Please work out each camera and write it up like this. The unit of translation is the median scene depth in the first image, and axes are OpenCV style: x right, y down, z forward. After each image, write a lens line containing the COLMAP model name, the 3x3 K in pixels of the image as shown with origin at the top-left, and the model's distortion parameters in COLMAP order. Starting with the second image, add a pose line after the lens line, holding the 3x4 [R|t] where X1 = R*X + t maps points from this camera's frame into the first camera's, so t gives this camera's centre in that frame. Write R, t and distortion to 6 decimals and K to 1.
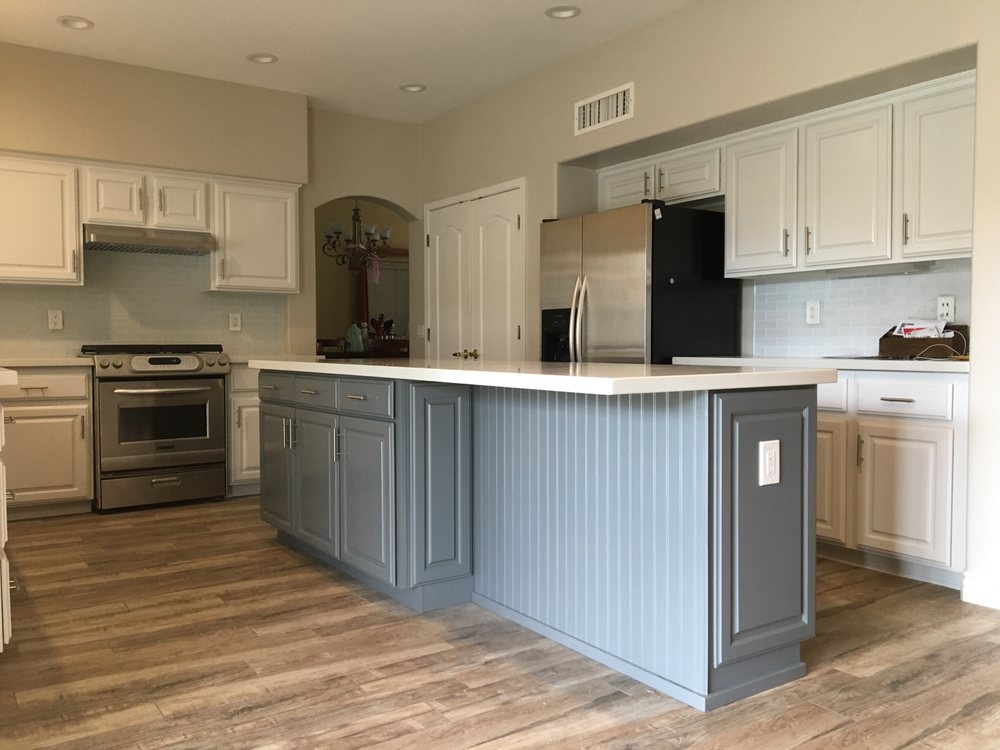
lens RADIAL K [[845.9, 0, 500.0], [0, 845.9, 375.0], [0, 0, 1]] dist [0.057057, -0.071067]
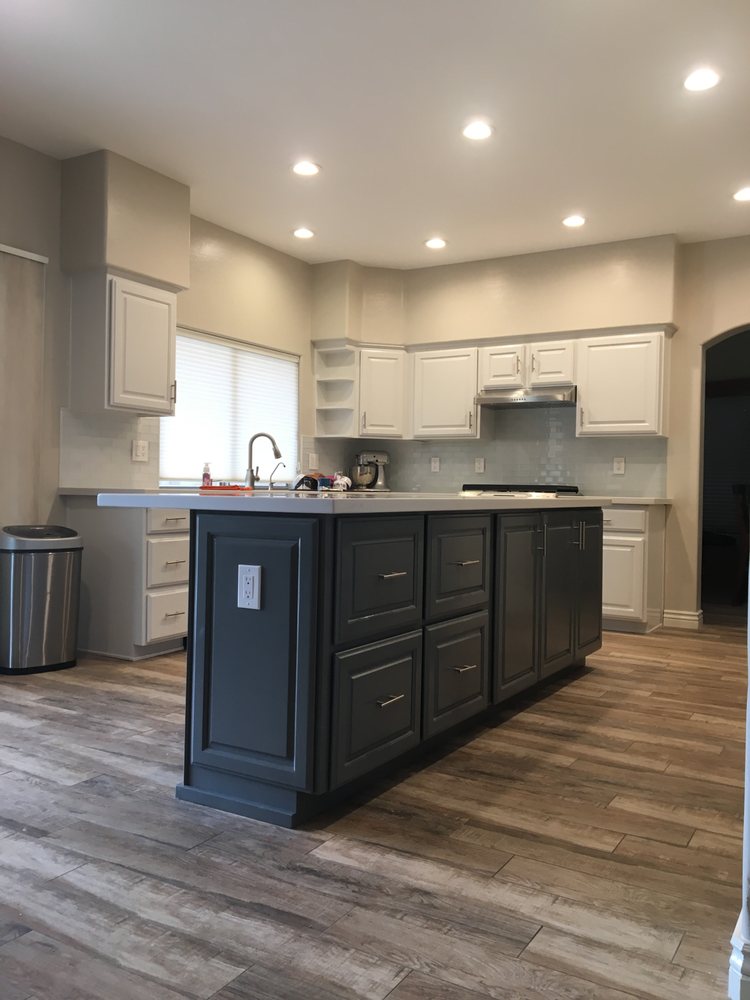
lens RADIAL K [[845.9, 0, 375.0], [0, 845.9, 500.0], [0, 0, 1]] dist [0.057057, -0.071067]
pose [[0.417590, 0.023639, -0.908328, 1.282603], [-0.056397, 0.998408, 0.000055, -0.007676], [0.906884, 0.051204, 0.418259, 0.711842]]
